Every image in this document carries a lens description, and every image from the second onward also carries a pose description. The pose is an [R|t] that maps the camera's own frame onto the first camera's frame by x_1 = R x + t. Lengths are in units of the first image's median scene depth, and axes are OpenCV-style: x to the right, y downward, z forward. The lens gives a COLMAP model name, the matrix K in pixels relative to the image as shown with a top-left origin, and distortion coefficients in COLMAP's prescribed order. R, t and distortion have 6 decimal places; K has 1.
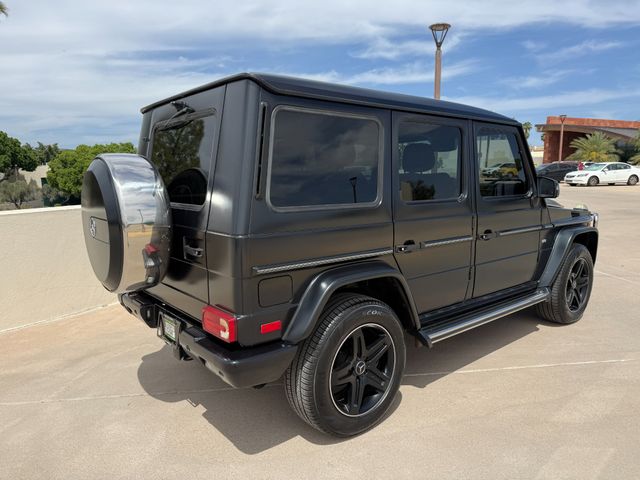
lens RADIAL K [[461.3, 0, 321.3], [0, 461.3, 243.4], [0, 0, 1]] dist [0.000435, -0.005042]
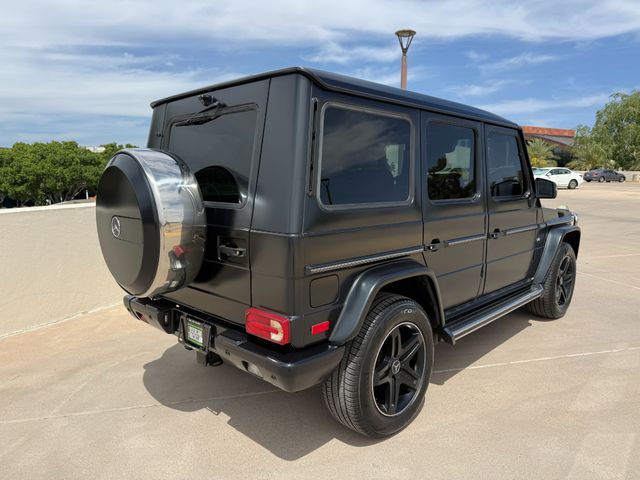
lens RADIAL K [[462.6, 0, 327.6], [0, 462.6, 240.8], [0, 0, 1]] dist [-0.003925, -0.002632]
pose [[0.993023, -0.007410, 0.117686, -0.150766], [0.008740, 0.999904, -0.010784, 0.005647], [-0.117595, 0.011738, 0.992992, 0.018228]]
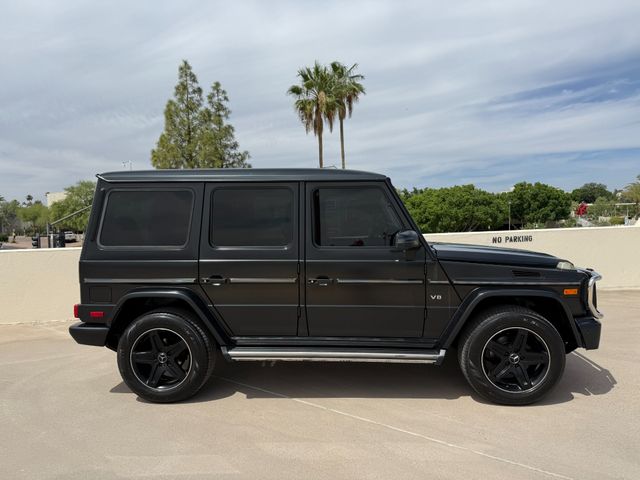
lens RADIAL K [[461.3, 0, 321.3], [0, 461.3, 243.4], [0, 0, 1]] dist [0.000435, -0.005042]
pose [[0.708802, 0.036516, -0.704462, 1.248194], [-0.093798, 0.994670, -0.042817, -0.066358], [0.699144, 0.096426, 0.708449, 0.229169]]
